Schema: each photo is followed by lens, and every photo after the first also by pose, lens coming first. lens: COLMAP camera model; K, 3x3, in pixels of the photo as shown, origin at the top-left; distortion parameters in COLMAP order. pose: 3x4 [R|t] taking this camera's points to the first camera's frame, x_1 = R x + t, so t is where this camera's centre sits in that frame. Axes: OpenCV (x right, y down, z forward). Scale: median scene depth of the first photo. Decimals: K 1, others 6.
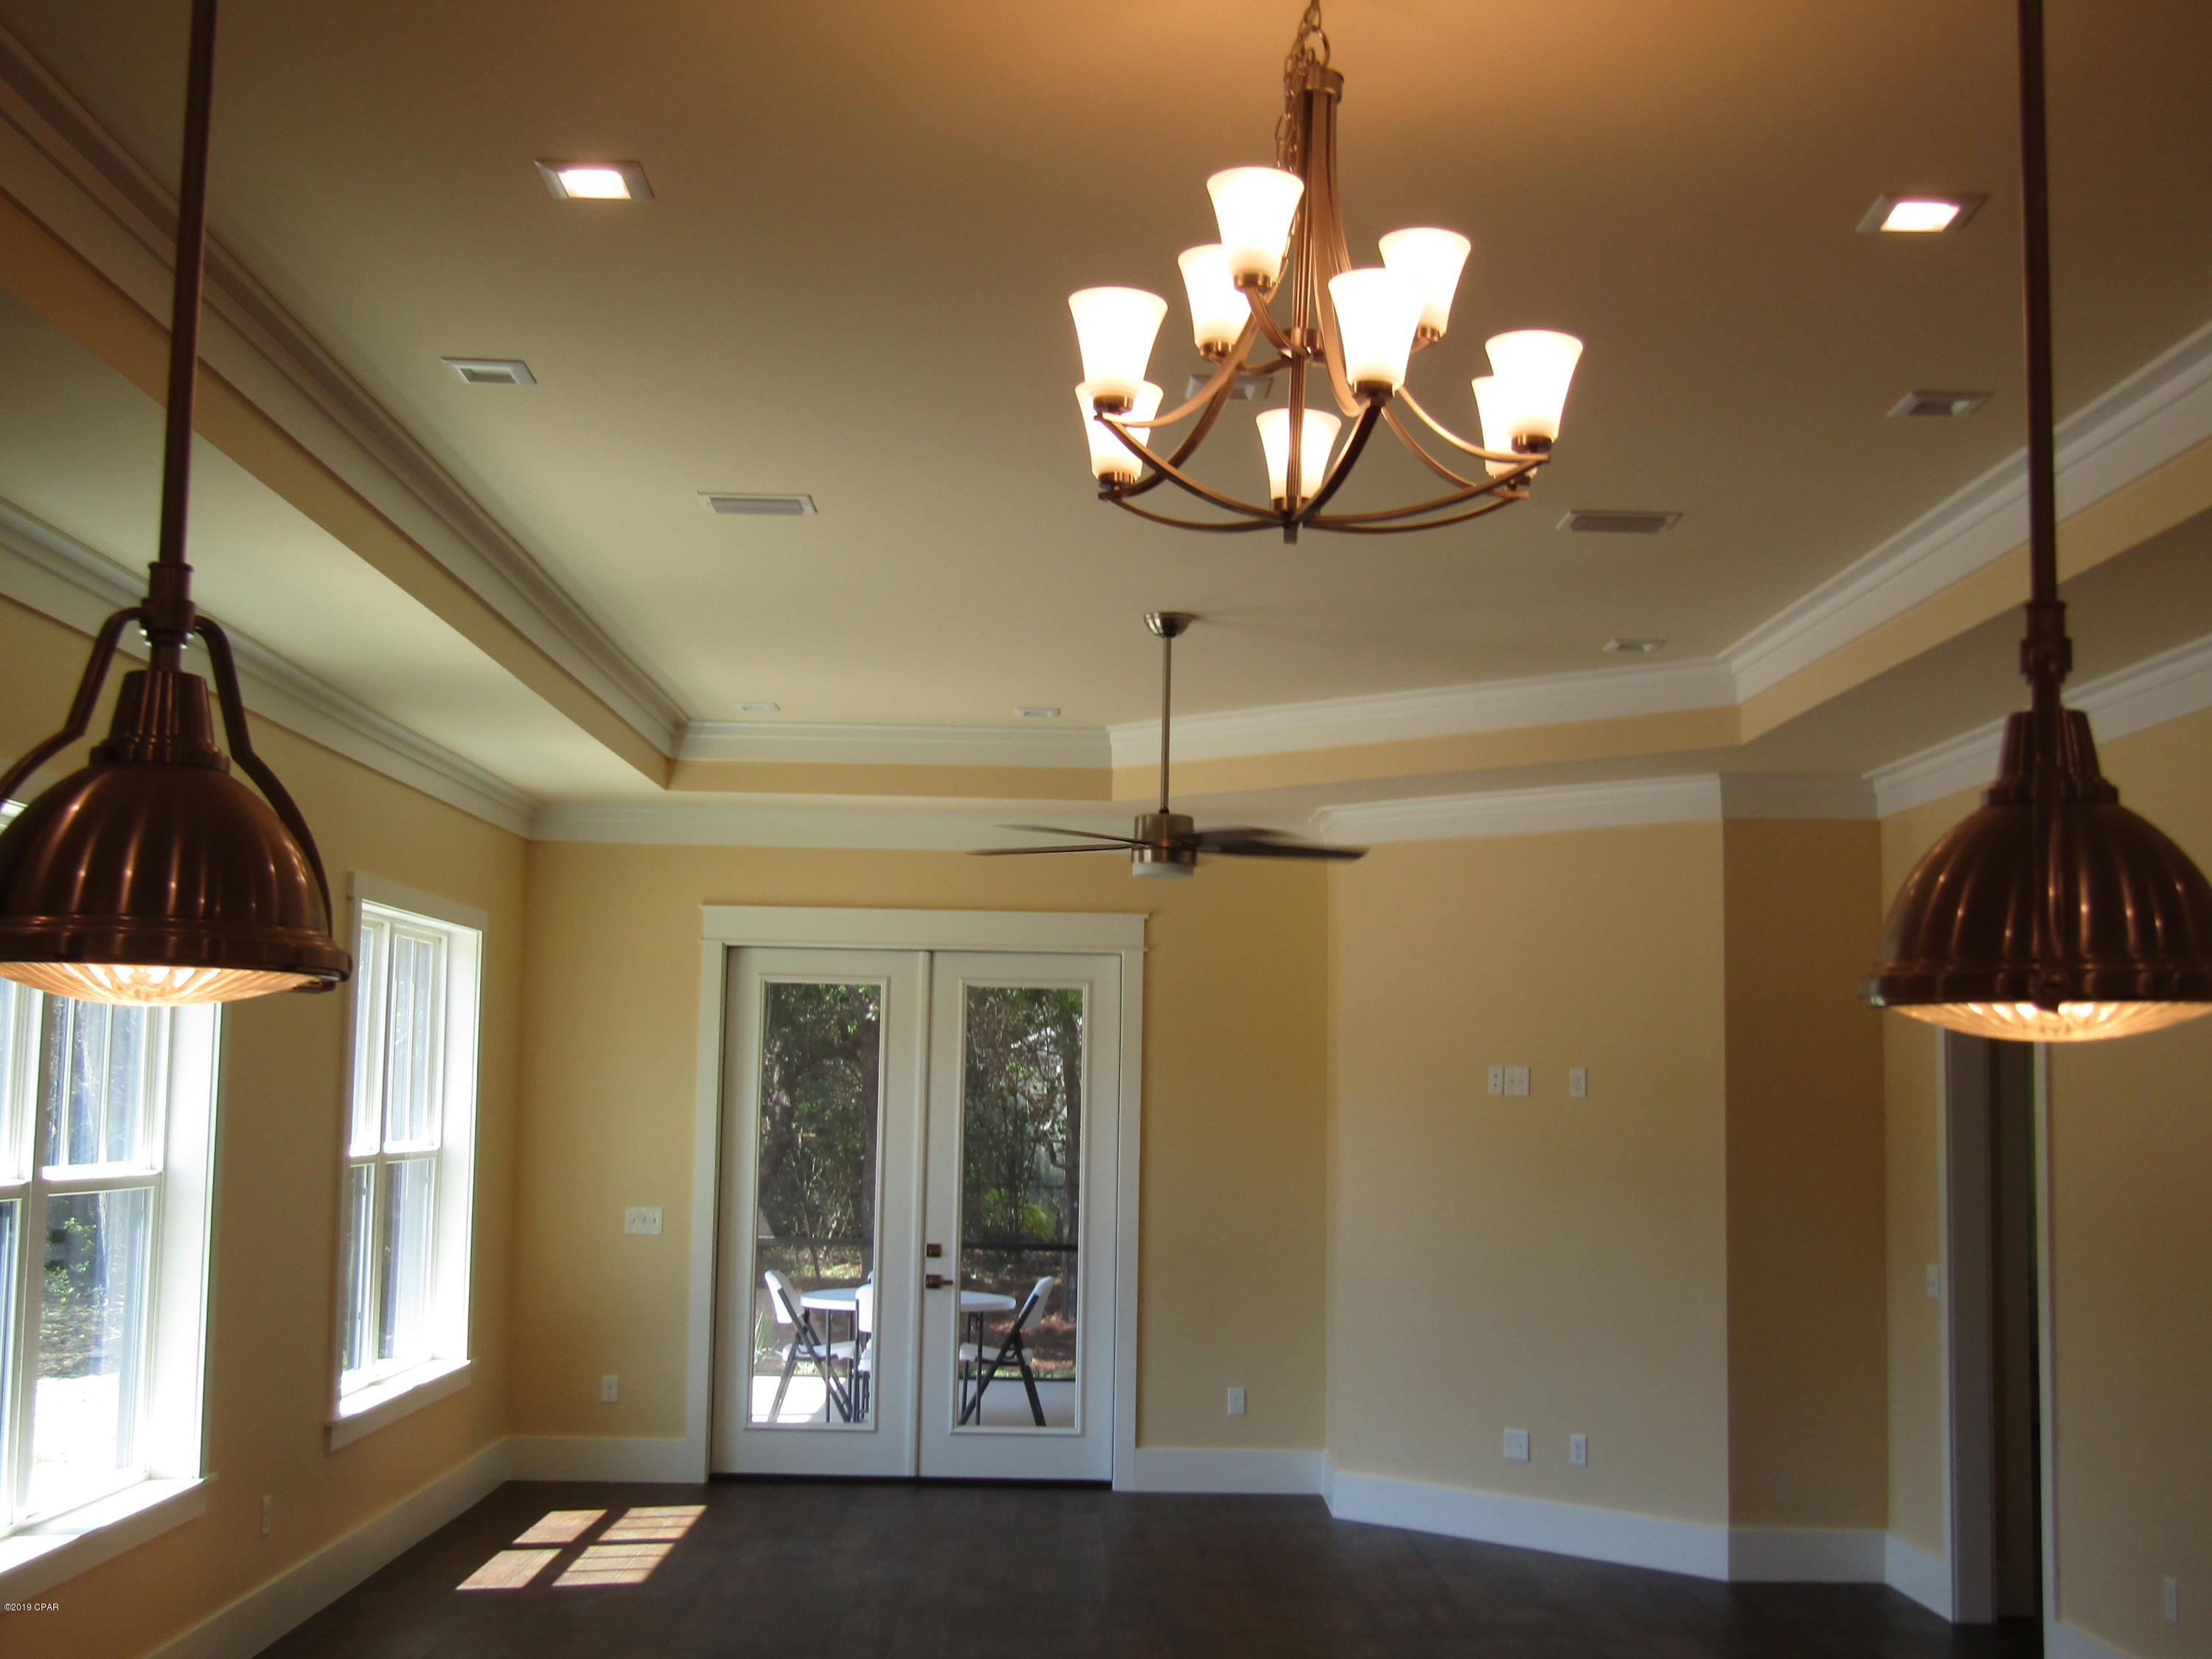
lens RADIAL K [[2535.0, 0, 1106.0], [0, 2535.0, 829.5], [0, 0, 1]] dist [-0.009457, -0.017126]
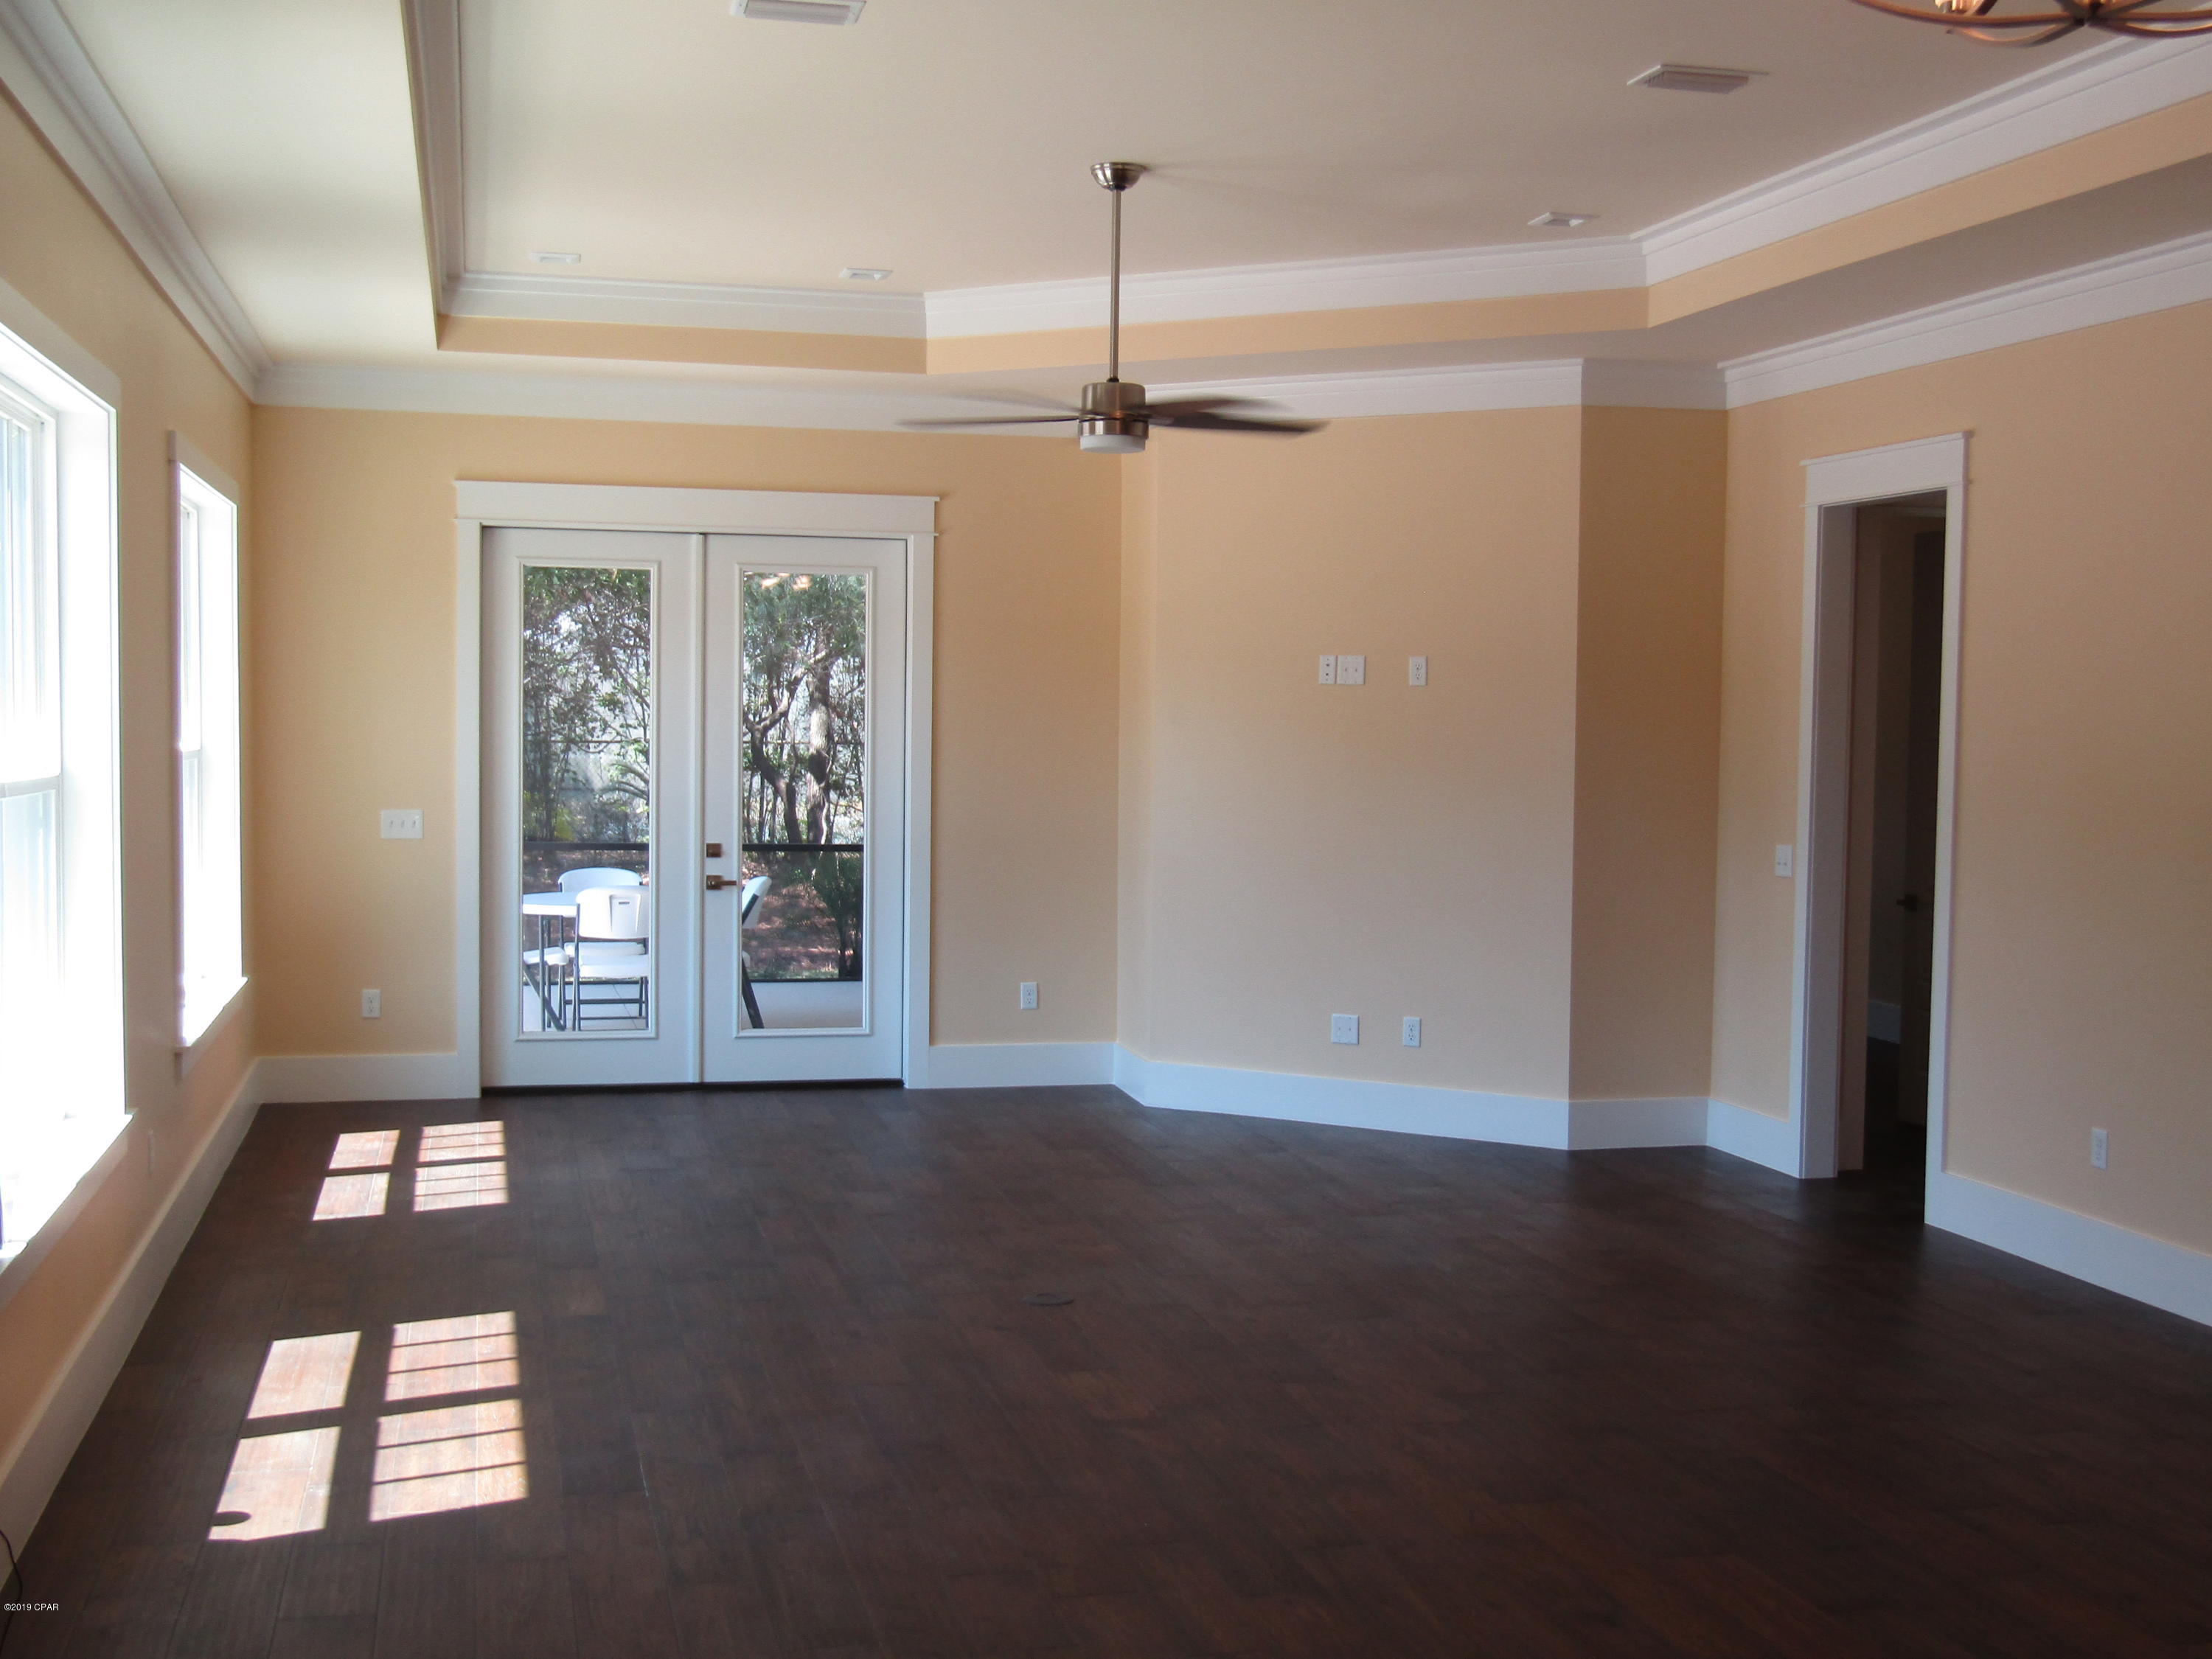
lens RADIAL K [[2535.0, 0, 1106.0], [0, 2535.0, 829.5], [0, 0, 1]] dist [-0.009457, -0.017126]
pose [[0.973555, -0.016299, 0.227870, -0.155818], [-0.019403, 0.987948, 0.153567, 0.010498], [-0.227626, -0.153927, 0.961505, 0.058755]]
